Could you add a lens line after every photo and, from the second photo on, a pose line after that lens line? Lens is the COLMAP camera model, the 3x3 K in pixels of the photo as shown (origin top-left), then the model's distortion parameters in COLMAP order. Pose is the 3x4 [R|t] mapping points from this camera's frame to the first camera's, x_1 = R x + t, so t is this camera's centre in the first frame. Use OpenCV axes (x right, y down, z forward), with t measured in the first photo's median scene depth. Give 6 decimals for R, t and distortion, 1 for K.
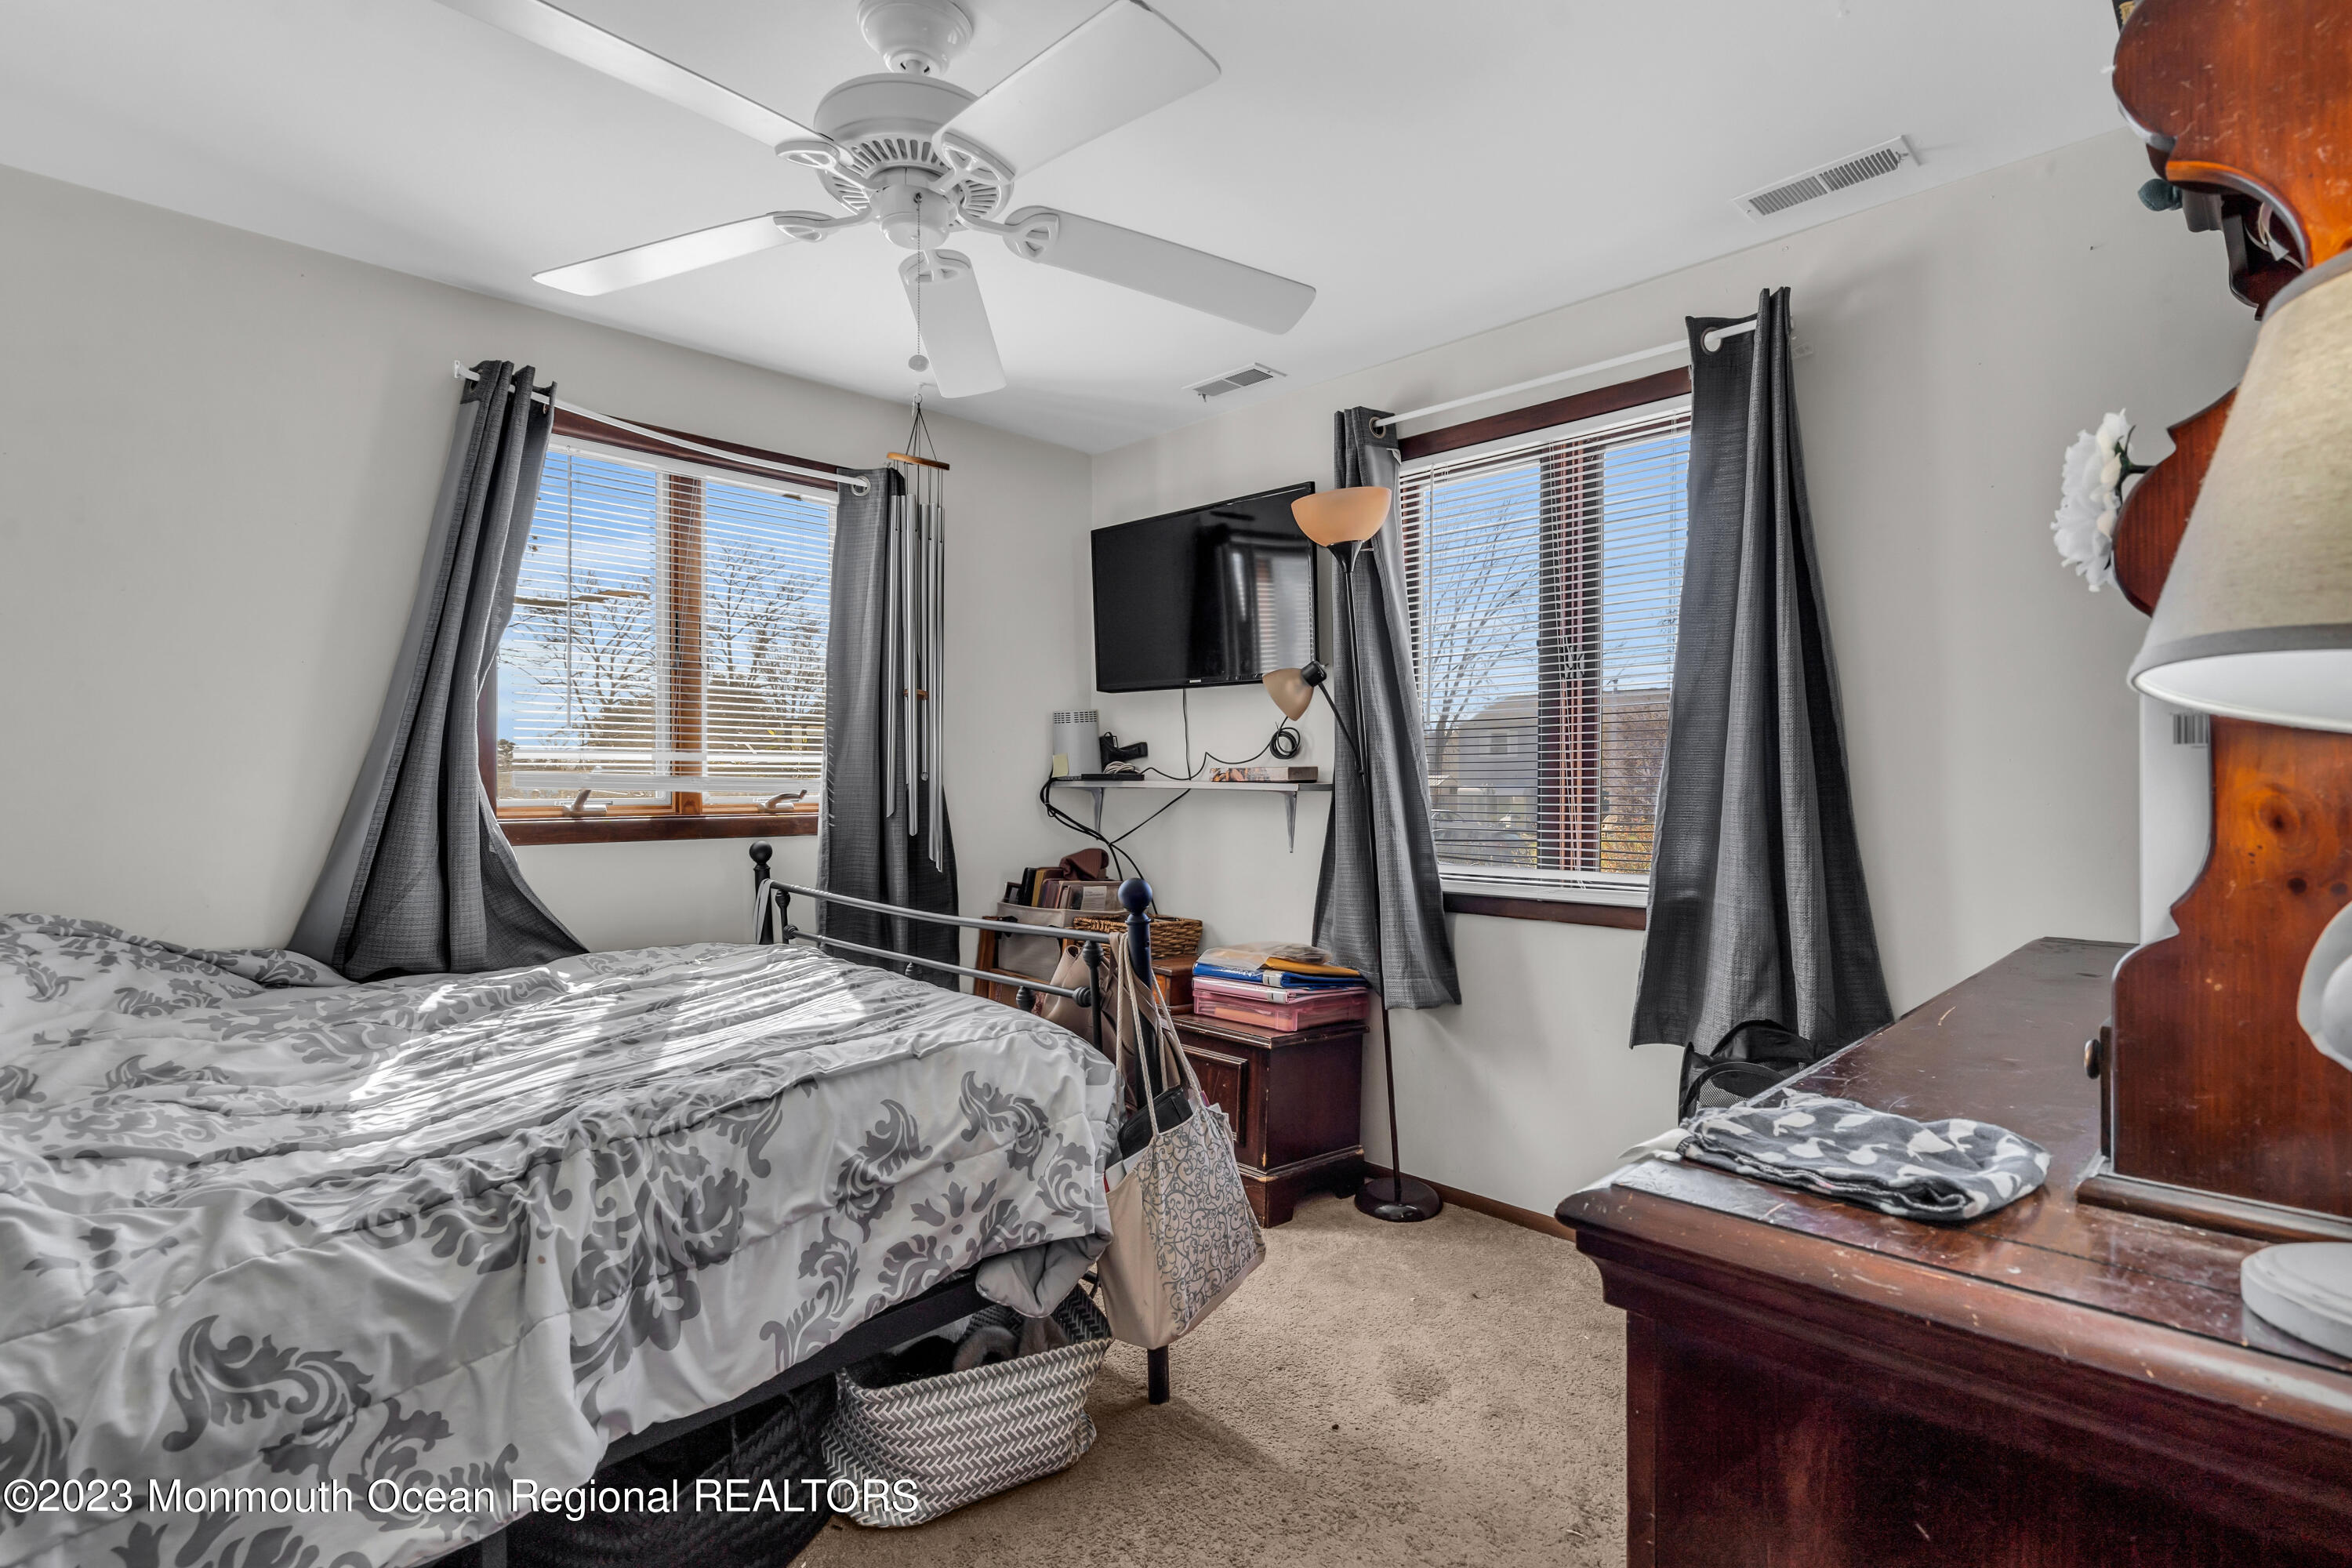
lens RADIAL K [[1114.3, 0, 1177.4], [0, 1114.3, 786.1], [0, 0, 1]] dist [-0.006388, 0.002381]
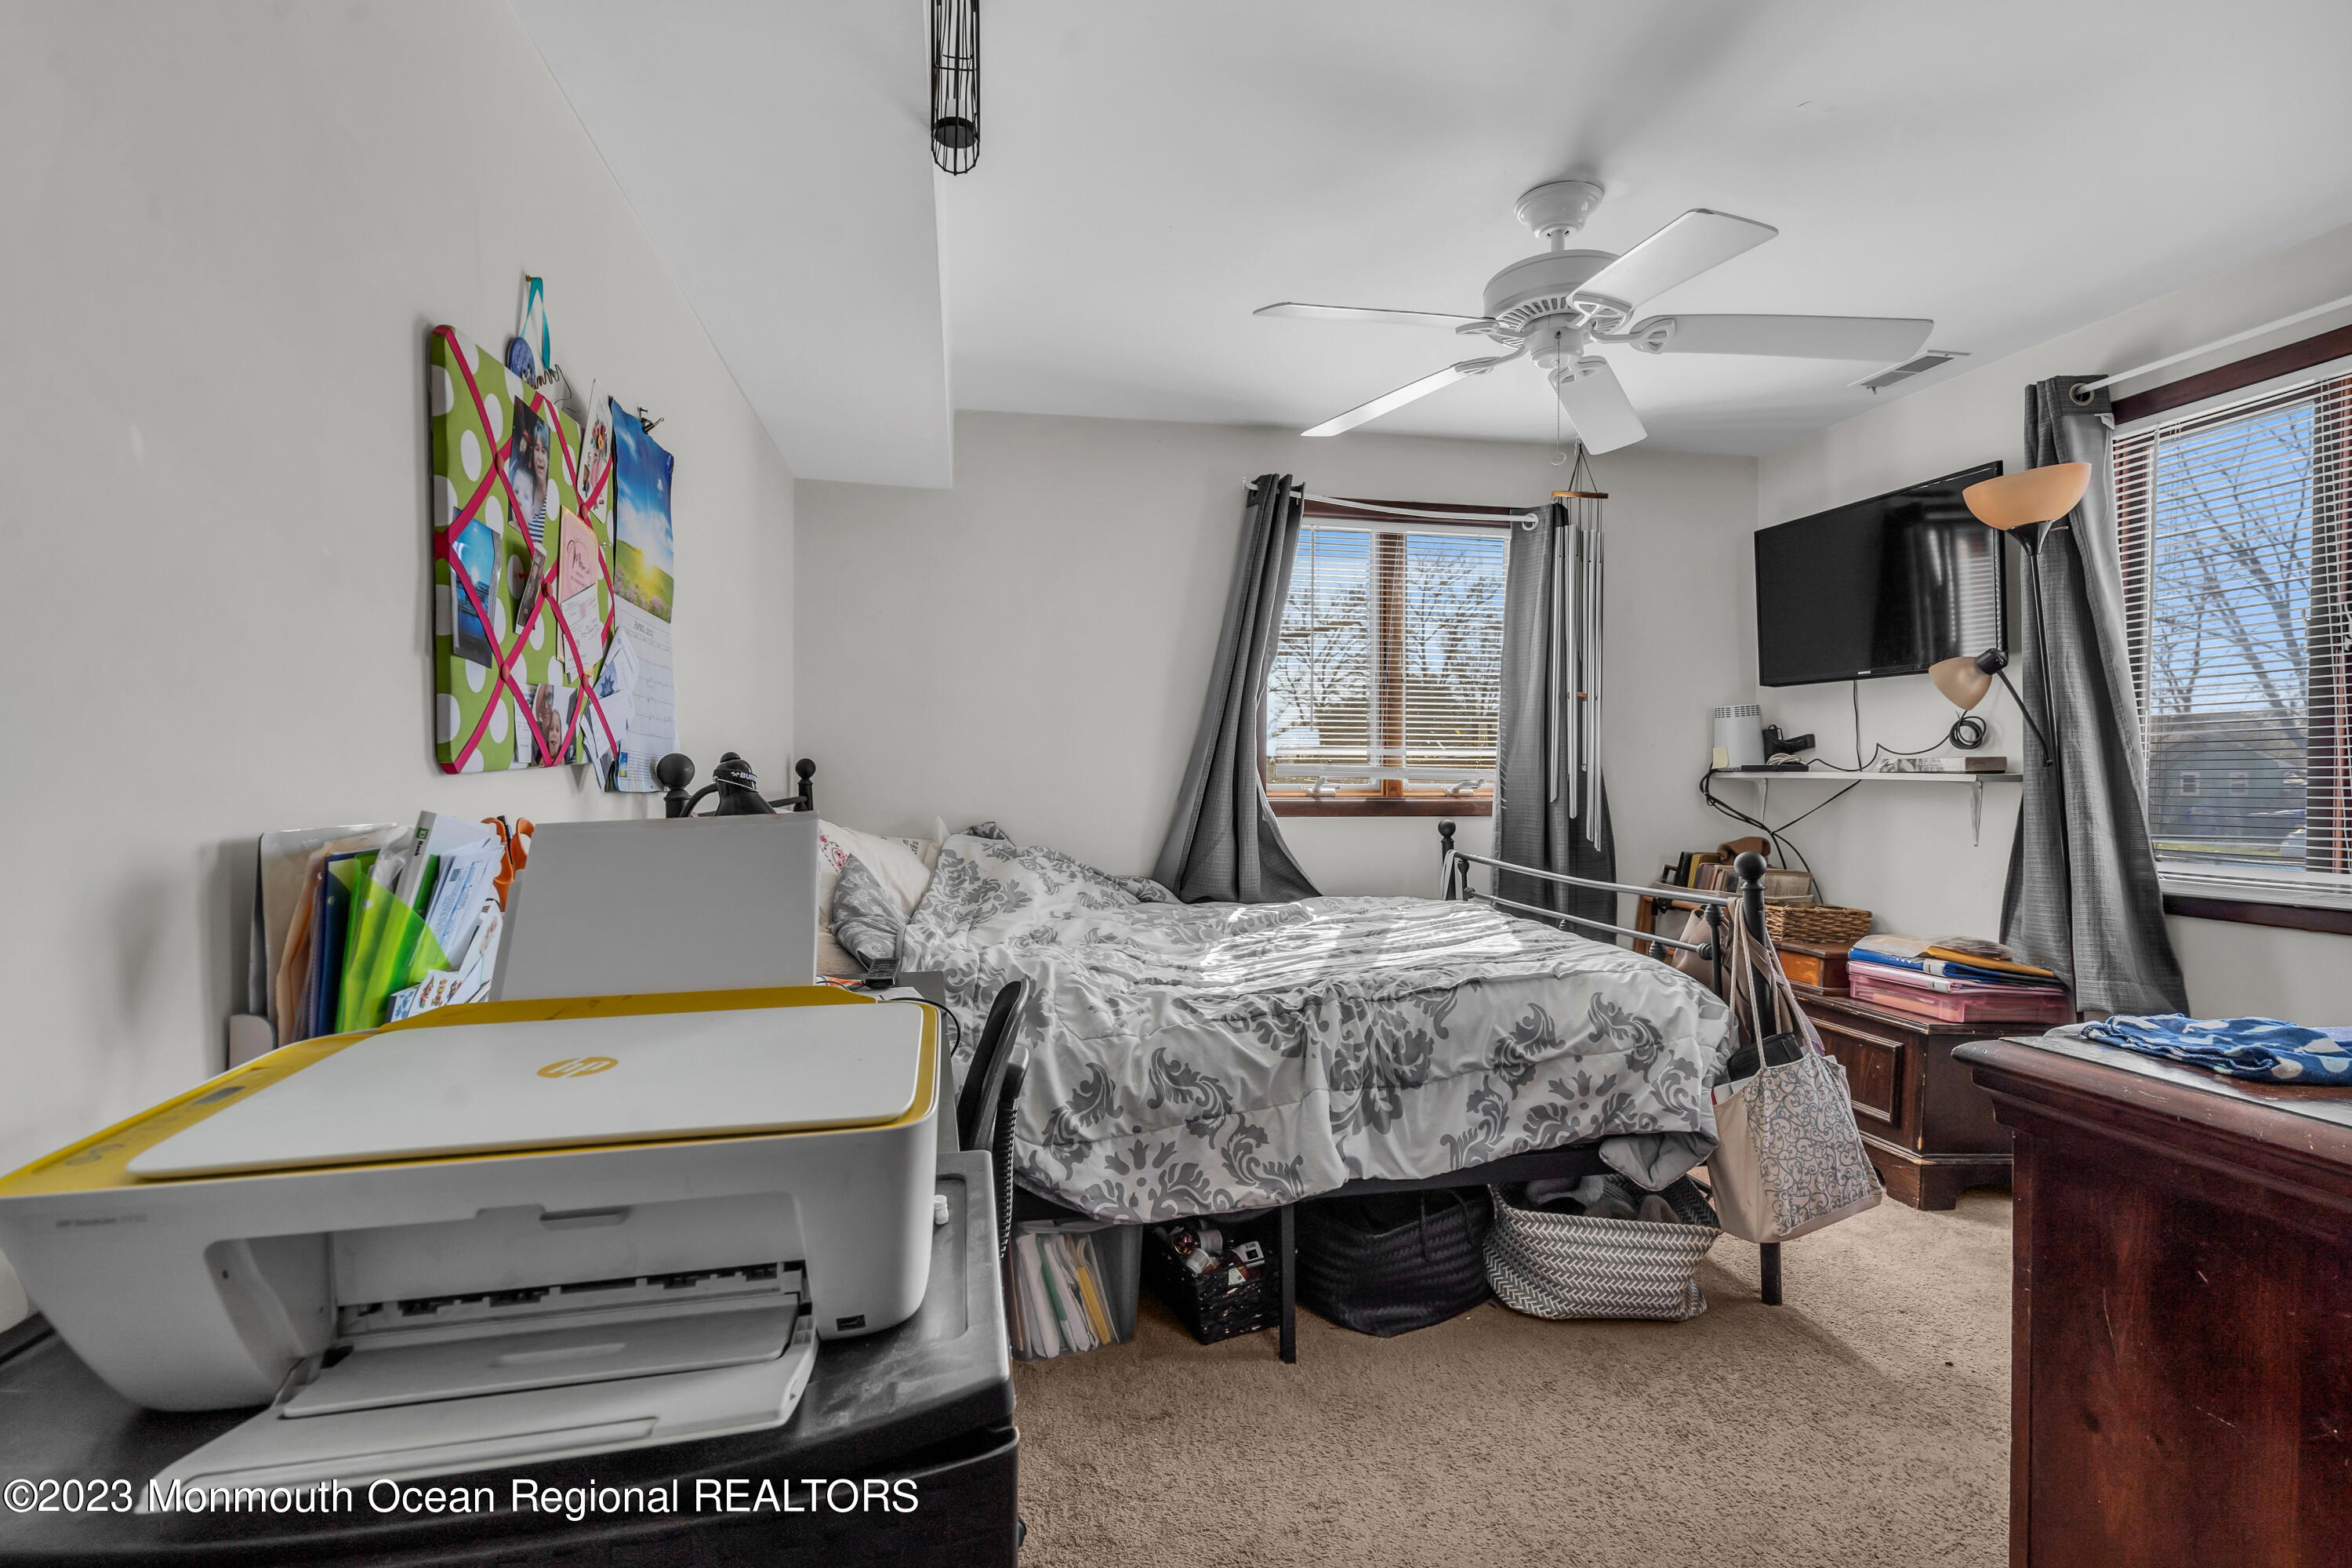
lens RADIAL K [[1114.3, 0, 1180.3], [0, 1114.3, 783.7], [0, 0, 1]] dist [-0.006388, 0.002381]
pose [[0.827089, 0.006611, -0.562032, 0.116048], [-0.005295, 0.999978, 0.003970, 0.008853], [0.562045, -0.000307, 0.827106, -0.290763]]
